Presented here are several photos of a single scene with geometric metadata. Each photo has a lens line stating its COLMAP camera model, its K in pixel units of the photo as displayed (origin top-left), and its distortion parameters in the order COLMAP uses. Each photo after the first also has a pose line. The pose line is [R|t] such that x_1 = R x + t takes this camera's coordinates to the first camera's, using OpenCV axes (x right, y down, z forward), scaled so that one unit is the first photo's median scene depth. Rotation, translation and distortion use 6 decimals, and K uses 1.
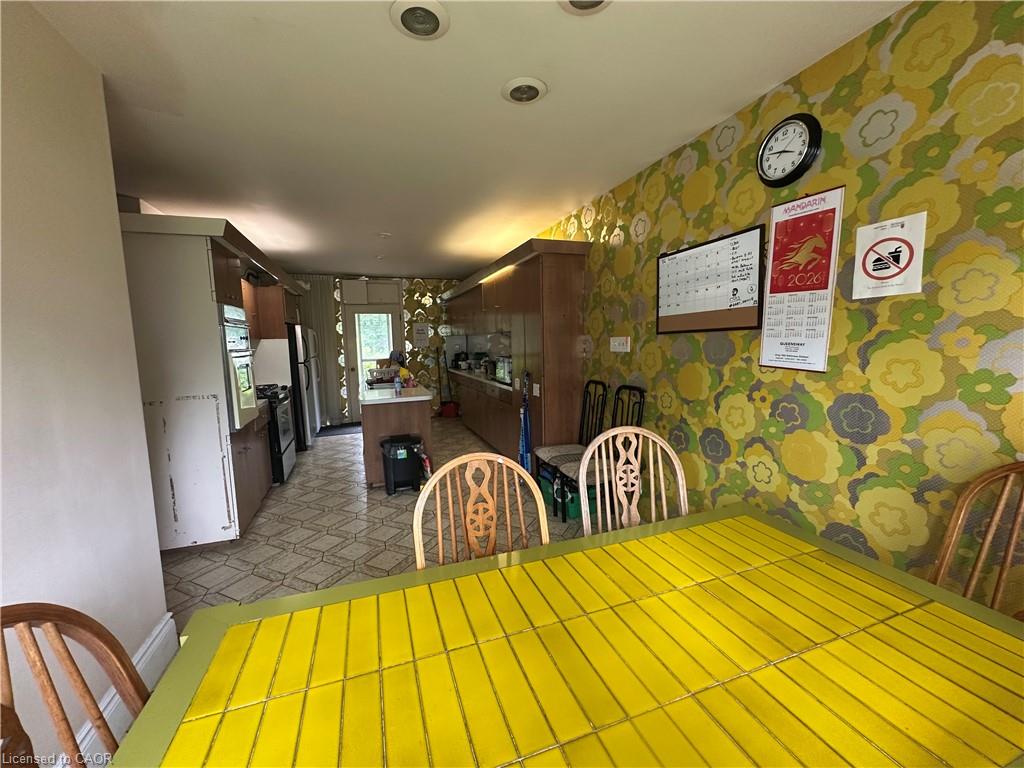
lens RADIAL K [[407.5, 0, 509.0], [0, 407.5, 384.6], [0, 0, 1]] dist [-0.001983, 0.000784]
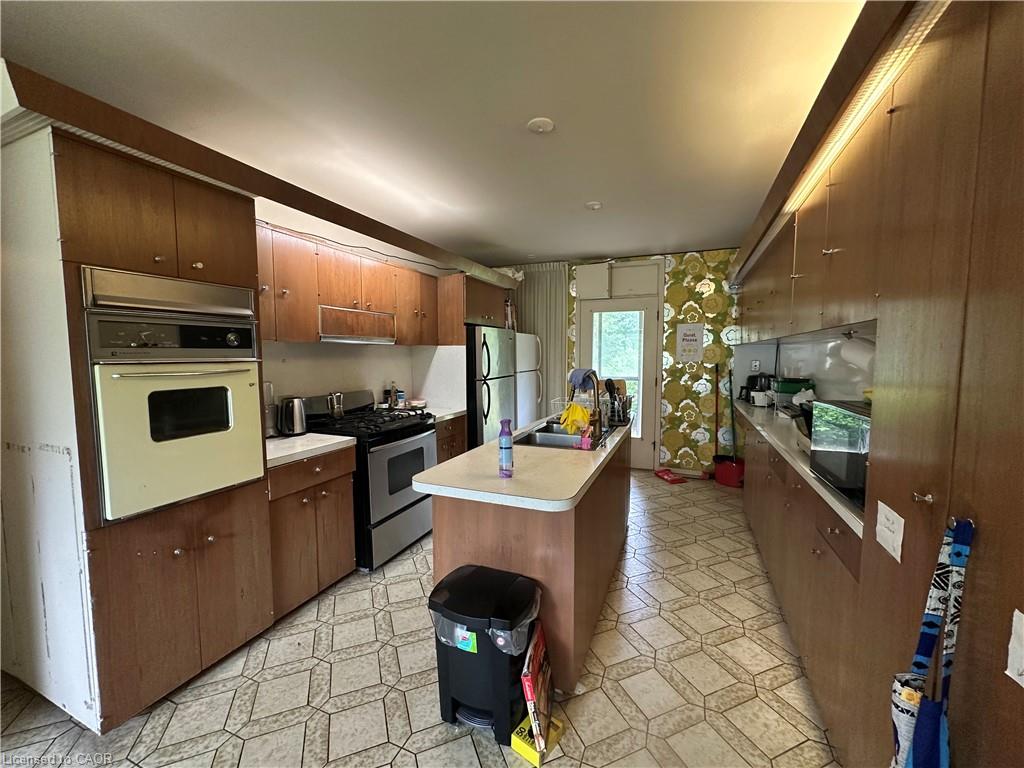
lens RADIAL K [[407.5, 0, 513.0], [0, 407.5, 385.5], [0, 0, 1]] dist [-0.001983, 0.000784]
pose [[0.738741, 0.074101, -0.669904, 0.006119], [-0.090086, 0.995875, 0.010815, -0.040866], [0.667942, 0.052359, 0.742369, 0.375058]]
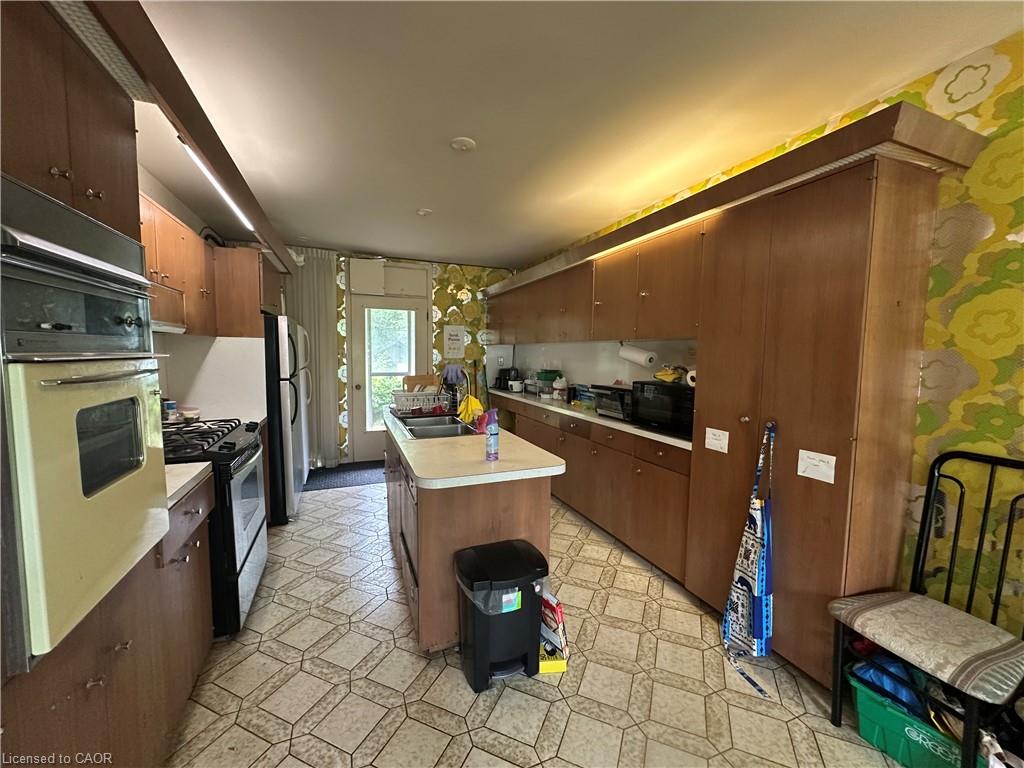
lens RADIAL K [[407.5, 0, 511.0], [0, 407.5, 386.3], [0, 0, 1]] dist [-0.001983, 0.000784]
pose [[0.998487, 0.033515, 0.043601, -0.149491], [-0.032278, 0.999065, -0.028756, -0.026361], [-0.044524, 0.027305, 0.998635, 0.283369]]
